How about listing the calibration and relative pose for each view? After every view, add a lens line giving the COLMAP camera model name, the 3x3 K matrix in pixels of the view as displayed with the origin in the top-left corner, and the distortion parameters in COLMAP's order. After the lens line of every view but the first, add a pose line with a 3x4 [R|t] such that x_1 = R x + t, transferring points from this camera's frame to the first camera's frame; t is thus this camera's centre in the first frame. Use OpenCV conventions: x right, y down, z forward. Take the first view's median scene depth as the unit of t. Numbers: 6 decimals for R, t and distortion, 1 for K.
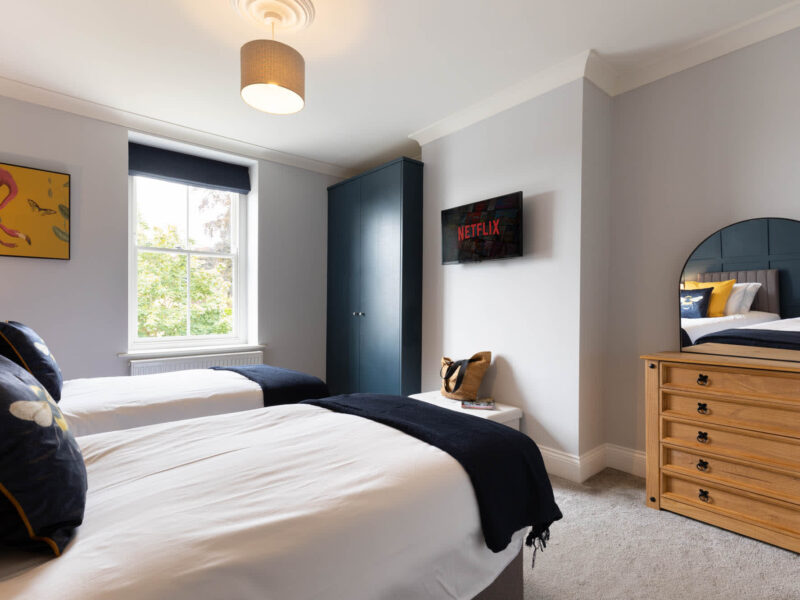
lens RADIAL K [[397.8, 0, 400.1], [0, 397.8, 299.5], [0, 0, 1]] dist [-0.000075, -0.000065]
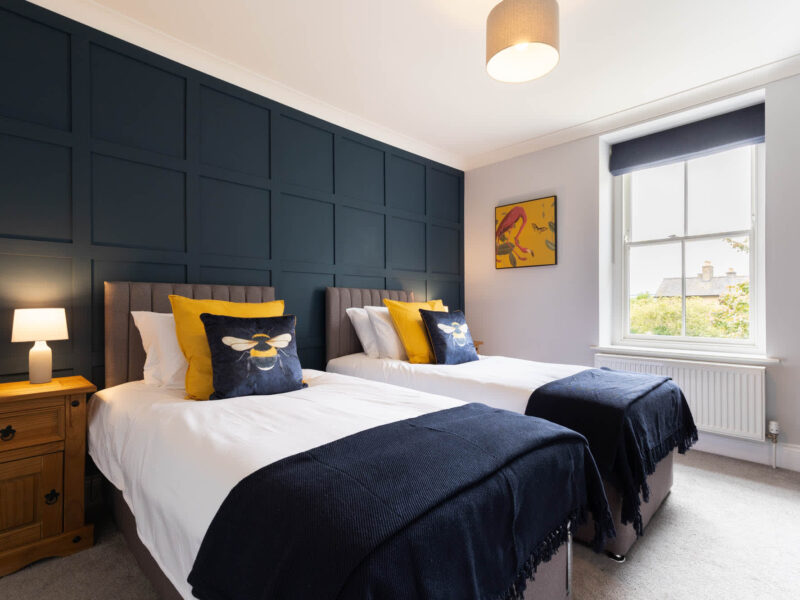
lens RADIAL K [[380.9, 0, 394.5], [0, 380.9, 308.5], [0, 0, 1]] dist [-0.004313, -0.002191]
pose [[0.086159, 0.008388, -0.996246, 0.311057], [0.012950, 0.999871, 0.009539, 0.019137], [0.996197, -0.013723, 0.086039, 0.404514]]
